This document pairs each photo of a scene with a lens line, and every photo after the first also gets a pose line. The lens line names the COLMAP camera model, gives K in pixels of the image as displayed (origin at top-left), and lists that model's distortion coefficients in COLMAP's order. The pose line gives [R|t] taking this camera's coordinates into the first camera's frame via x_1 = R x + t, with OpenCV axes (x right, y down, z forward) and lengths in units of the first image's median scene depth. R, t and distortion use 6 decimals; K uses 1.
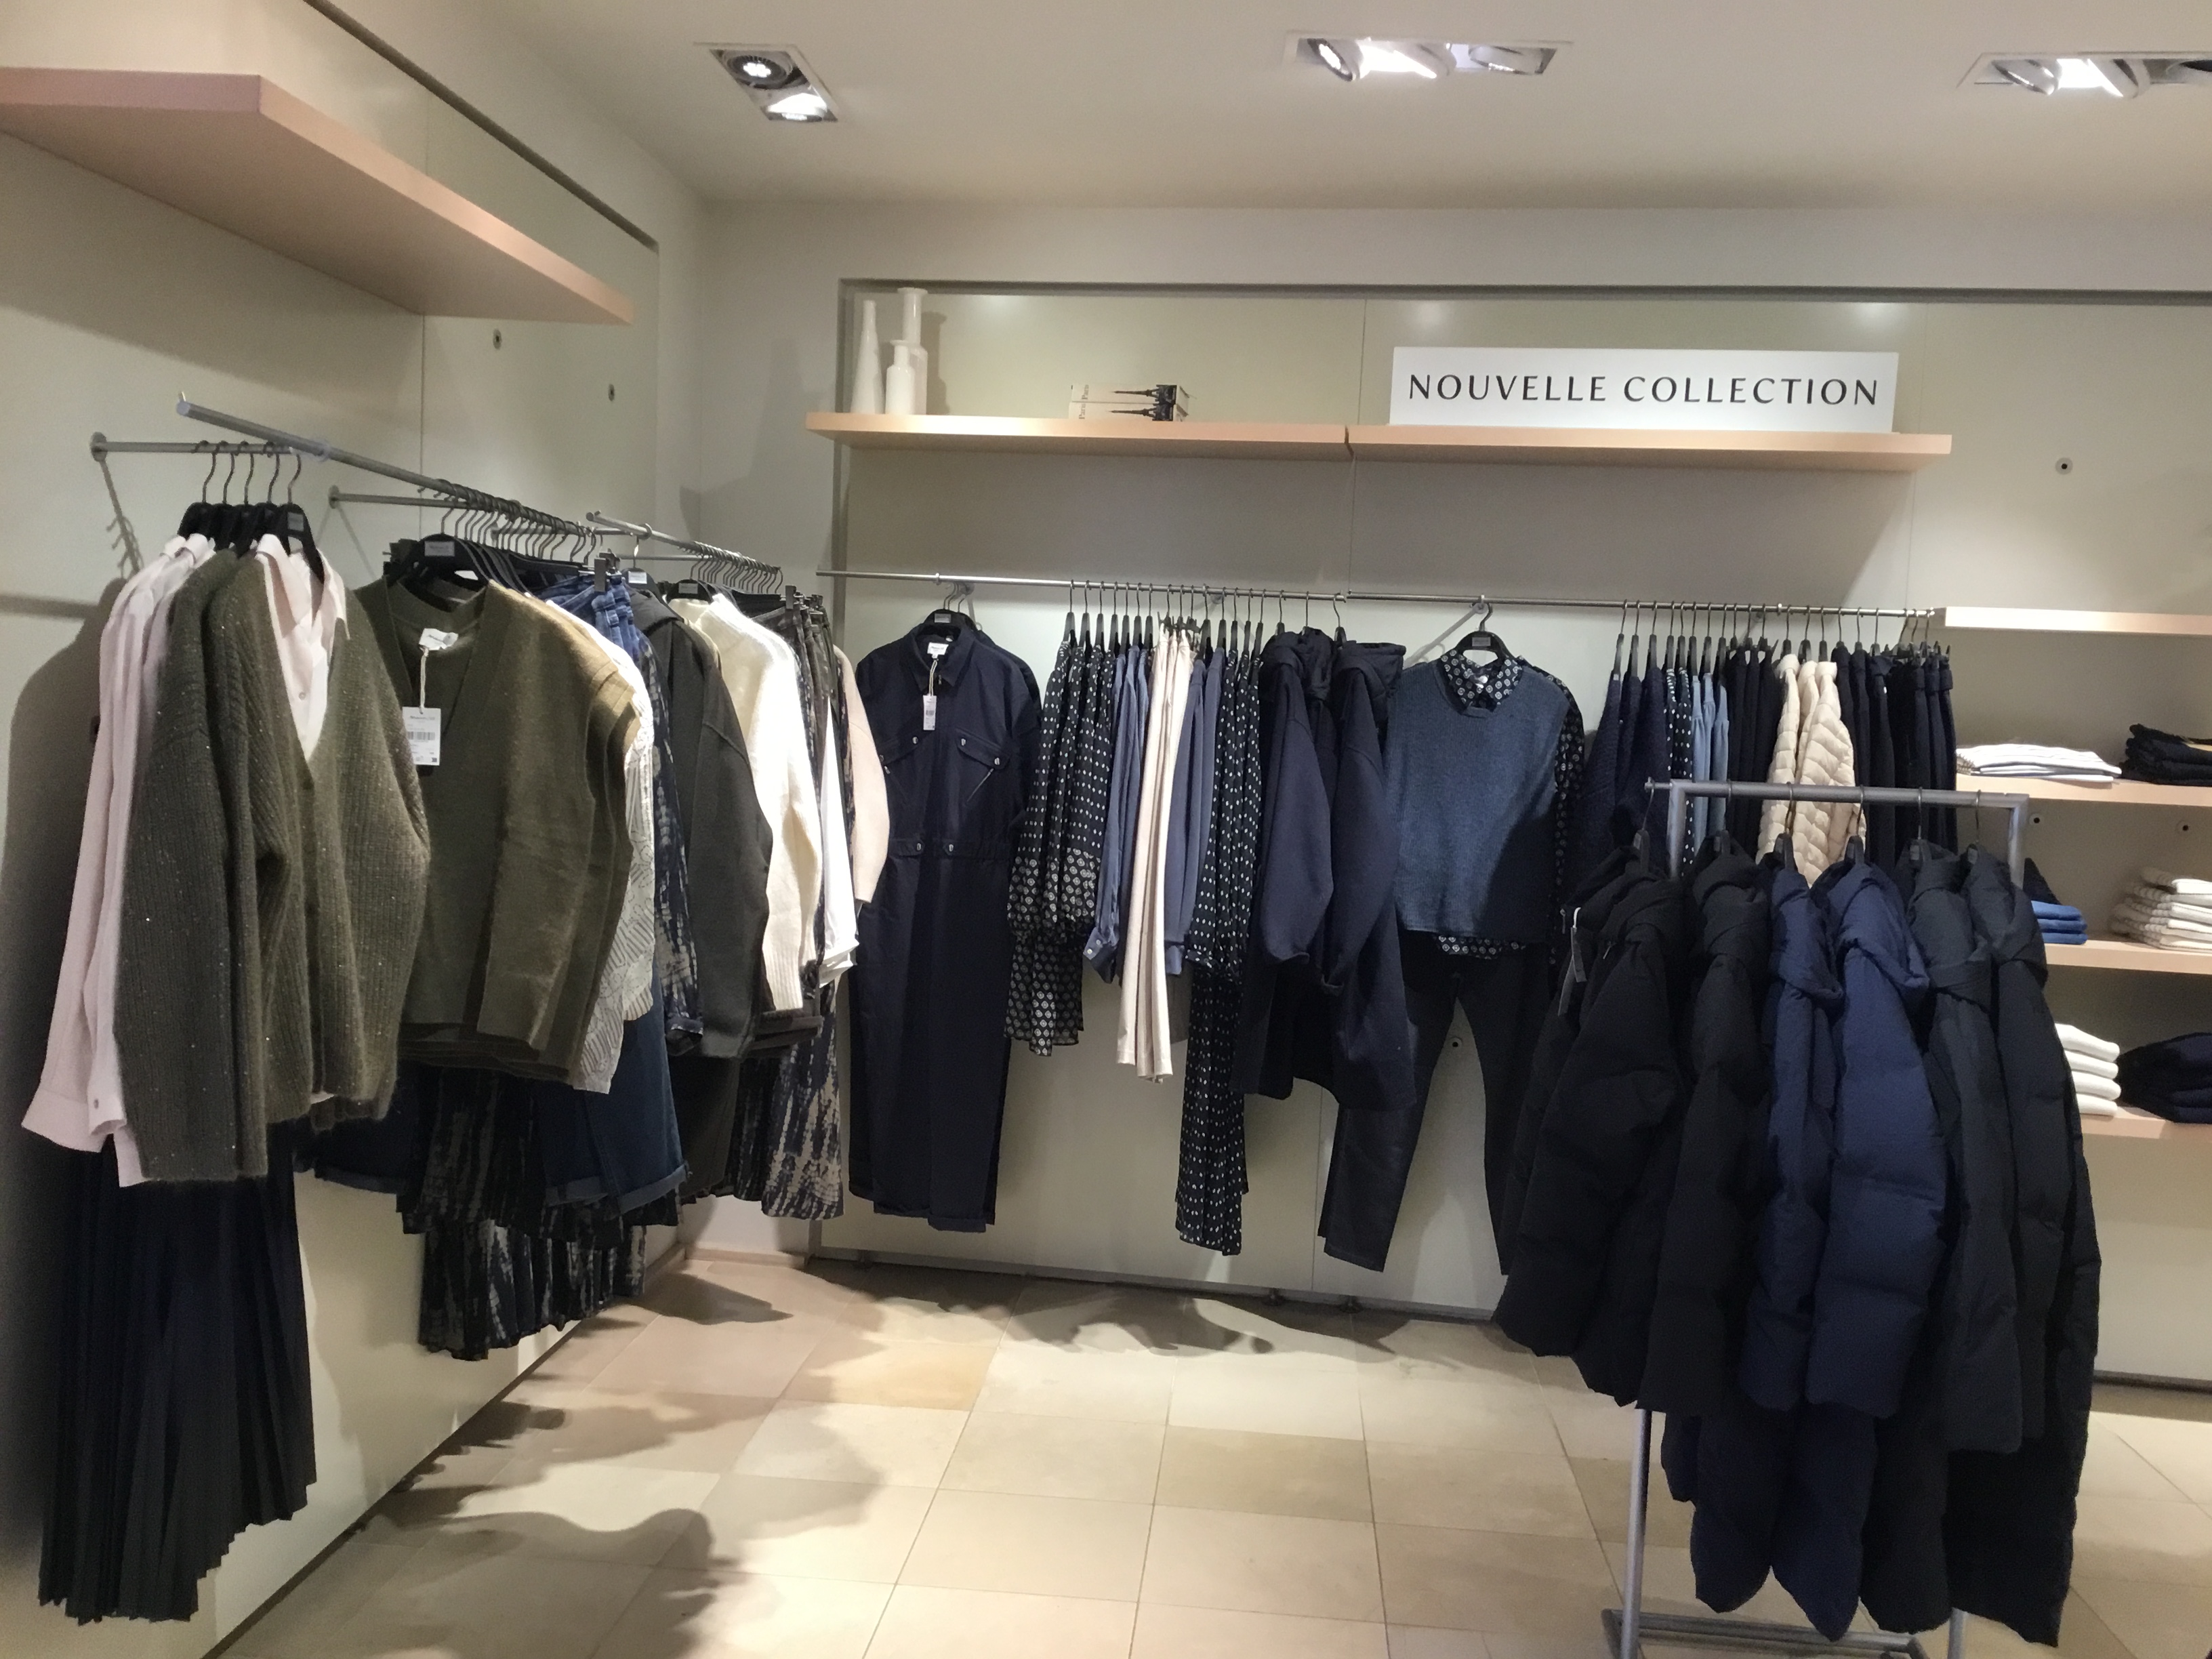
lens RADIAL K [[1966.2, 0, 1106.0], [0, 1966.2, 829.5], [0, 0, 1]] dist [0.100438, -0.164232]
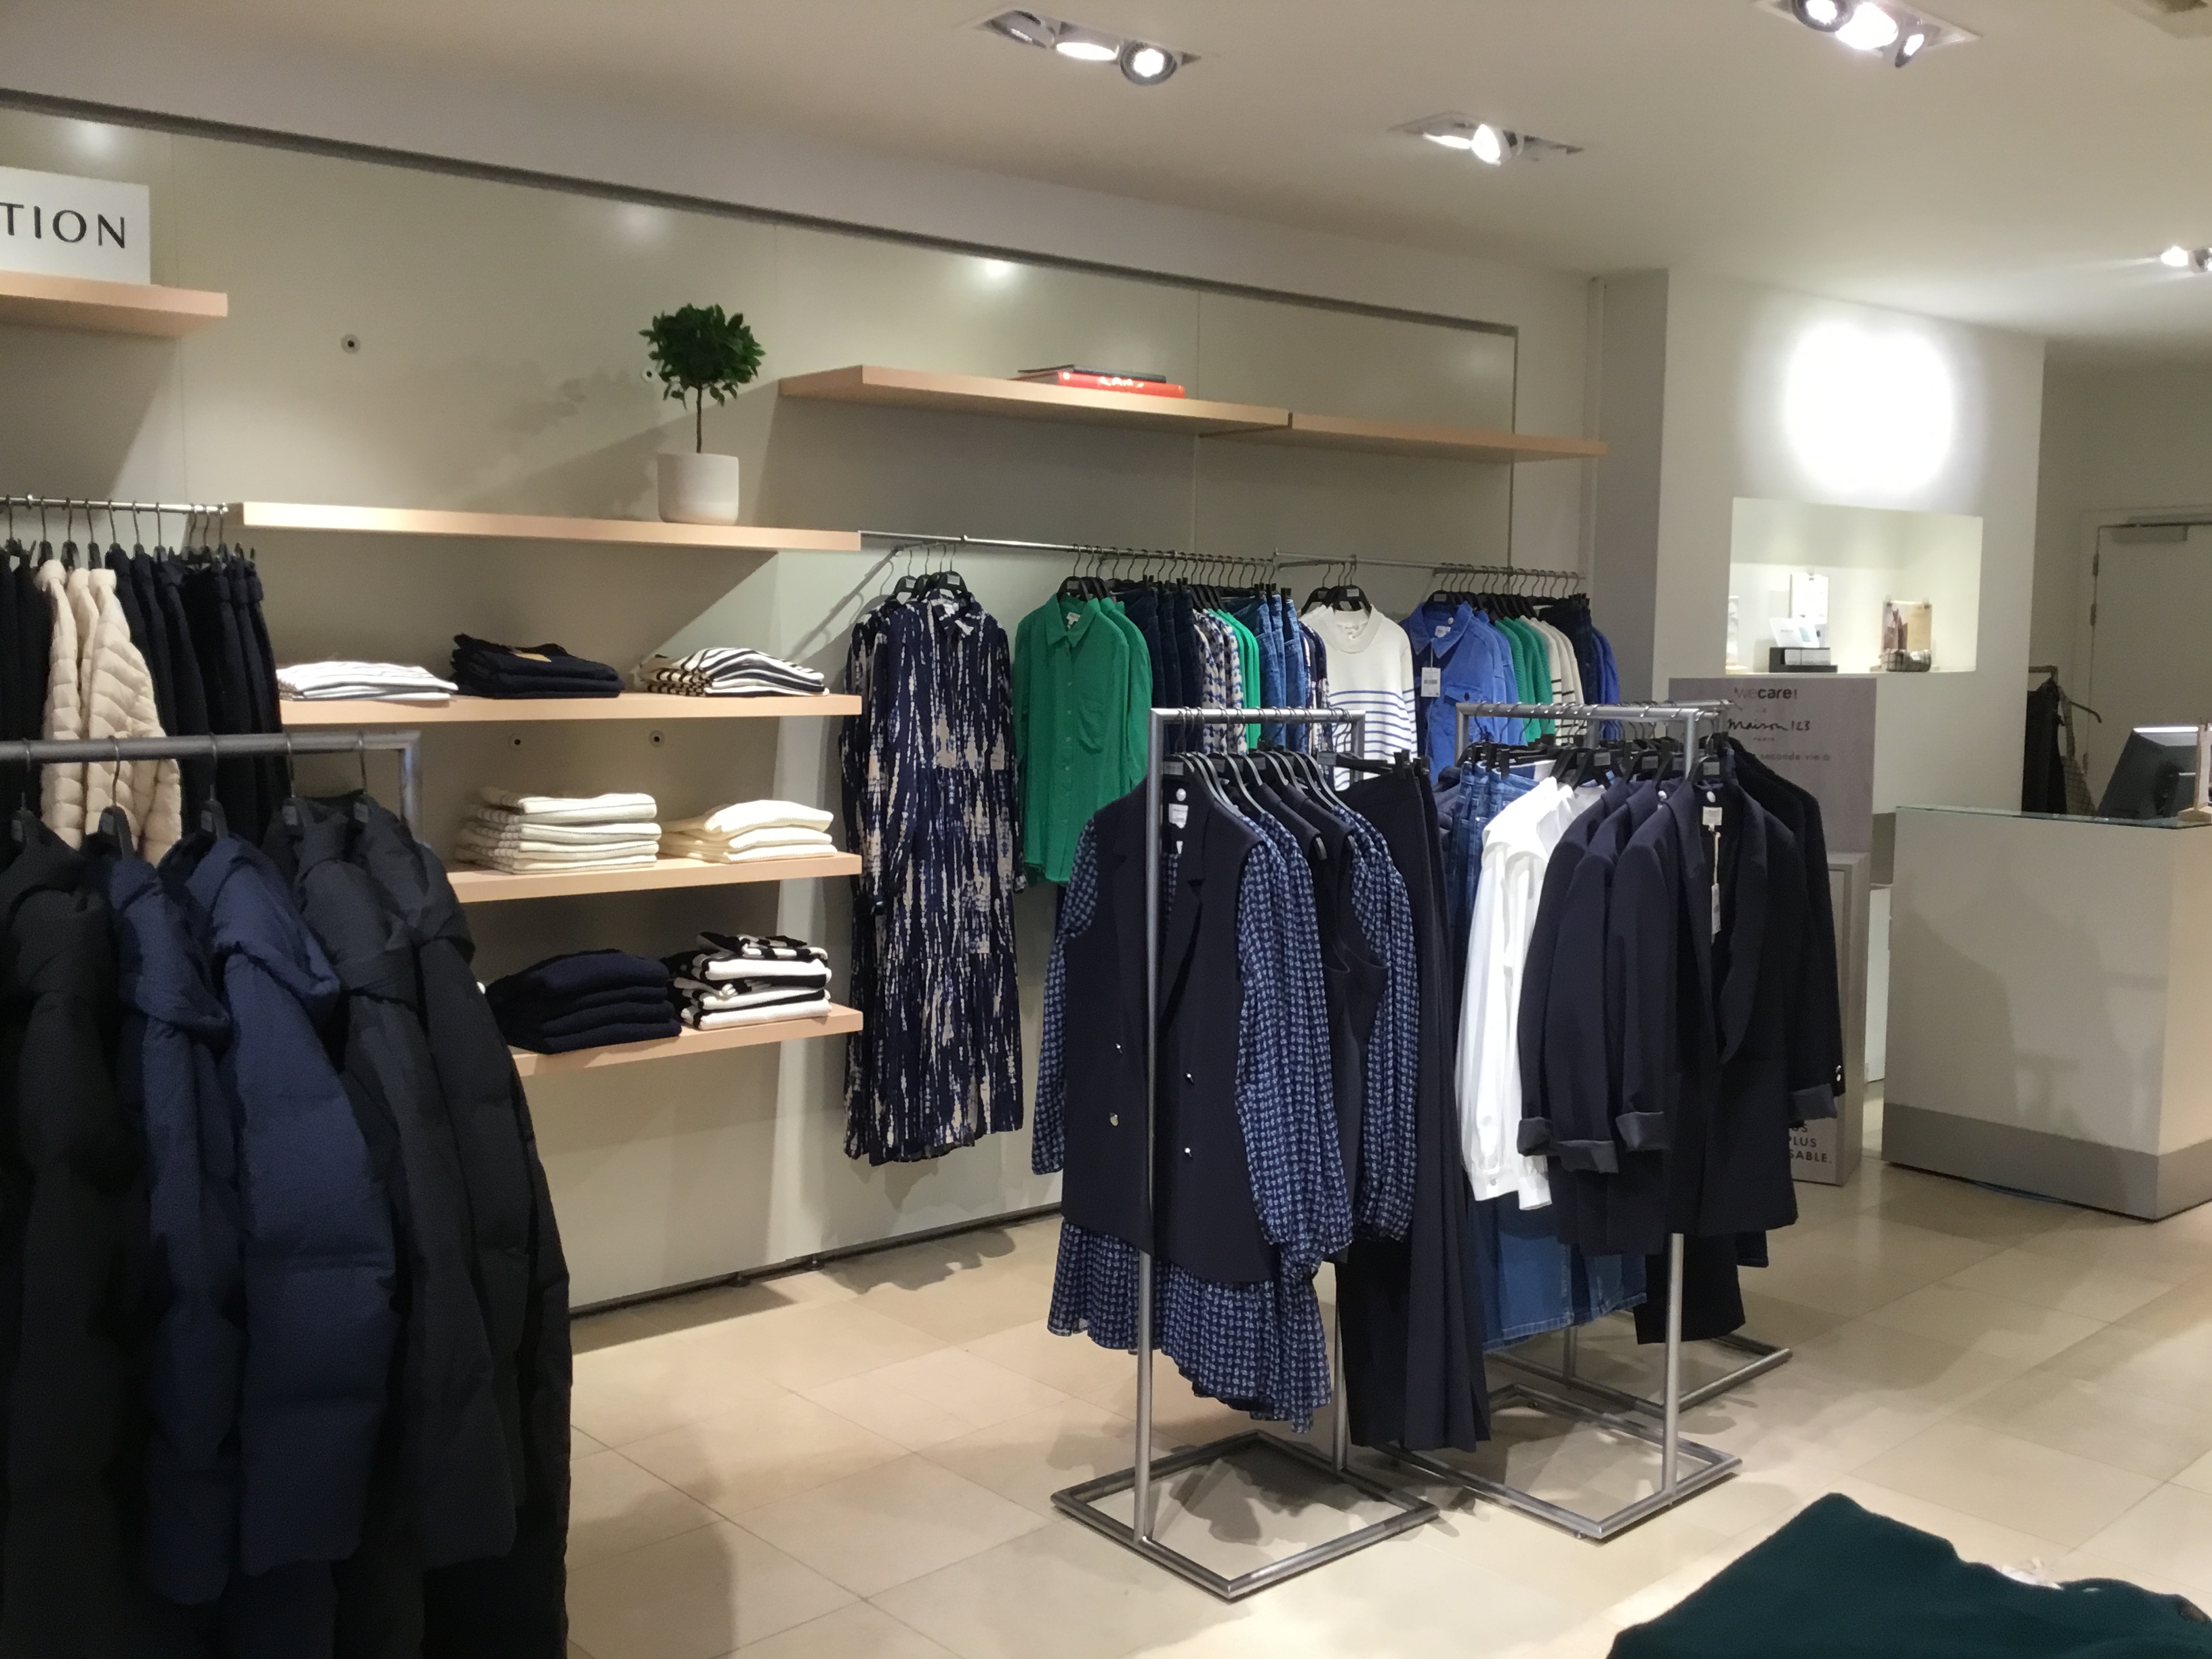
lens RADIAL K [[1966.2, 0, 1106.0], [0, 1966.2, 829.5], [0, 0, 1]] dist [0.100438, -0.164232]
pose [[0.668413, -0.111977, 0.735313, 0.033082], [0.076668, 0.993709, 0.081634, -0.015781], [-0.739828, 0.001810, 0.672794, 0.171422]]
